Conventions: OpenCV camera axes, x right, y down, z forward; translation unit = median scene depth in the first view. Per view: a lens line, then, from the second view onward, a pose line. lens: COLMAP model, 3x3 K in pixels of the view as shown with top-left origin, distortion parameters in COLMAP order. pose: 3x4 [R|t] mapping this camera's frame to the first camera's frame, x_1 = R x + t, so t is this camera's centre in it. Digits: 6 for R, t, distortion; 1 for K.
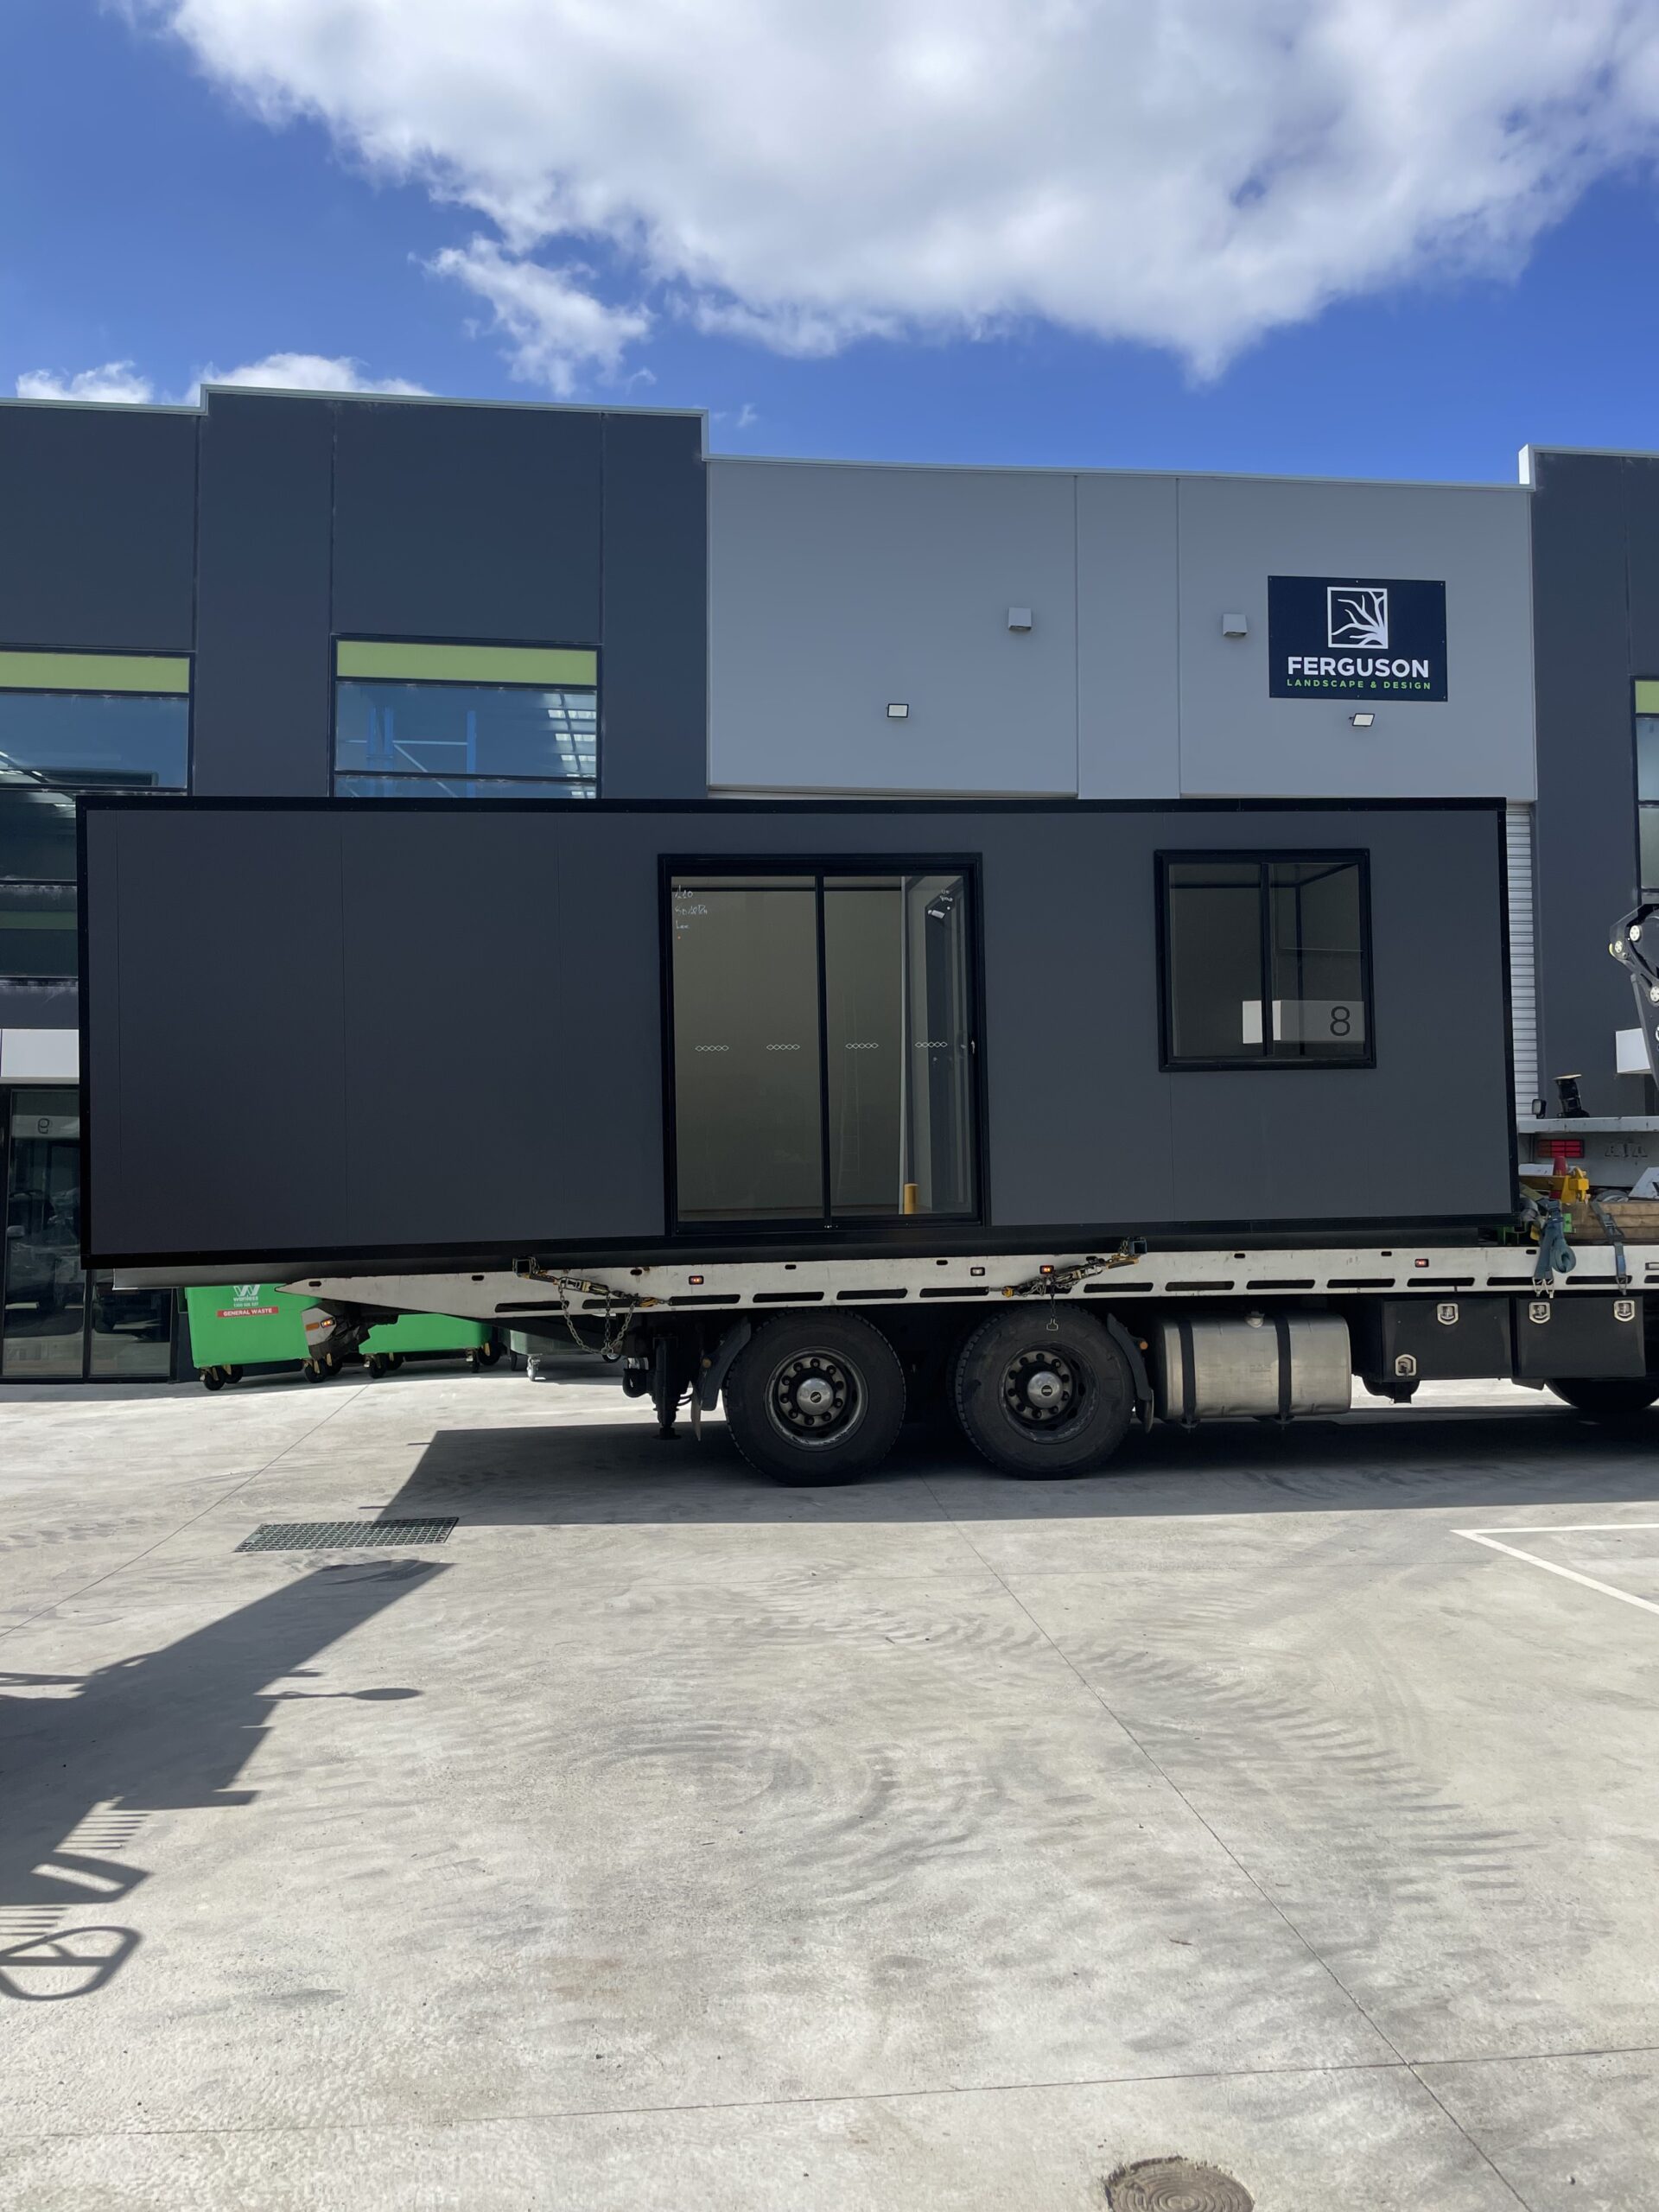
lens RADIAL K [[1673.1, 0, 833.9], [0, 1673.1, 1135.4], [0, 0, 1]] dist [0.080467, -0.115409]
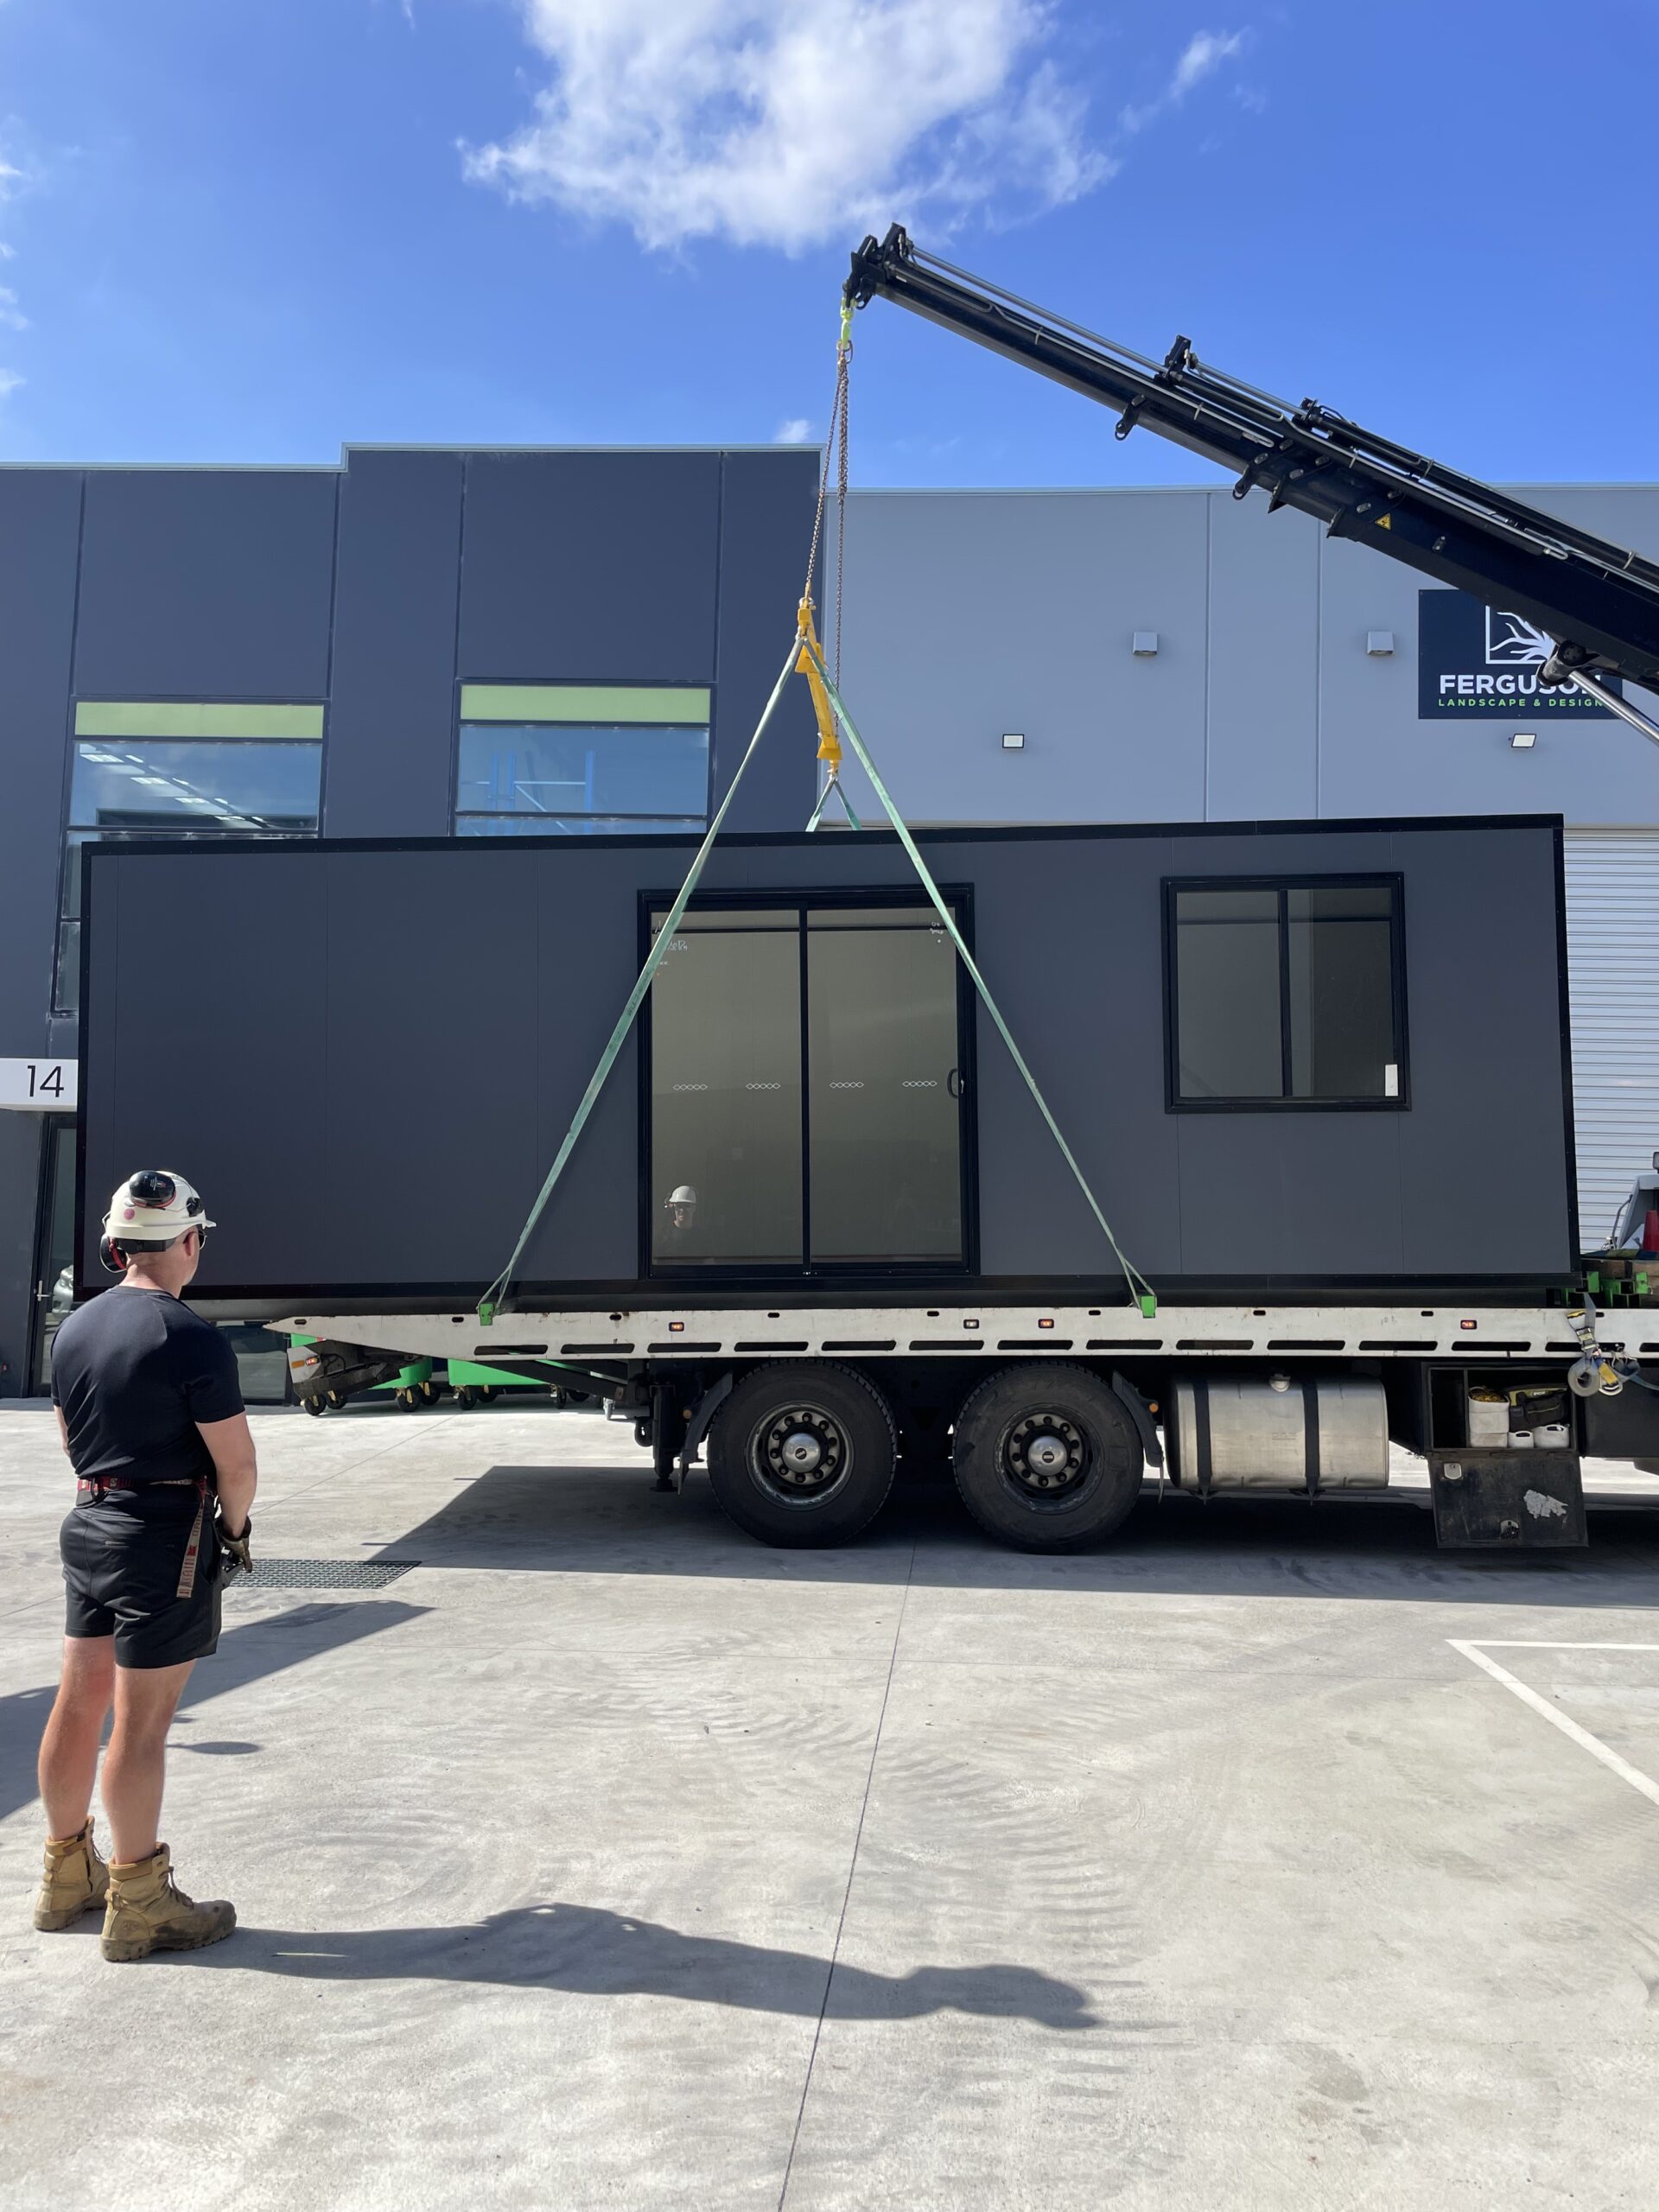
lens RADIAL K [[1679.3, 0, 855.0], [0, 1679.3, 1107.9], [0, 0, 1]] dist [0.084116, -0.122580]
pose [[0.987920, 0.013566, -0.154373, 0.165075], [-0.019397, 0.999151, -0.036334, -0.005872], [0.153749, 0.038890, 0.987344, 0.052317]]
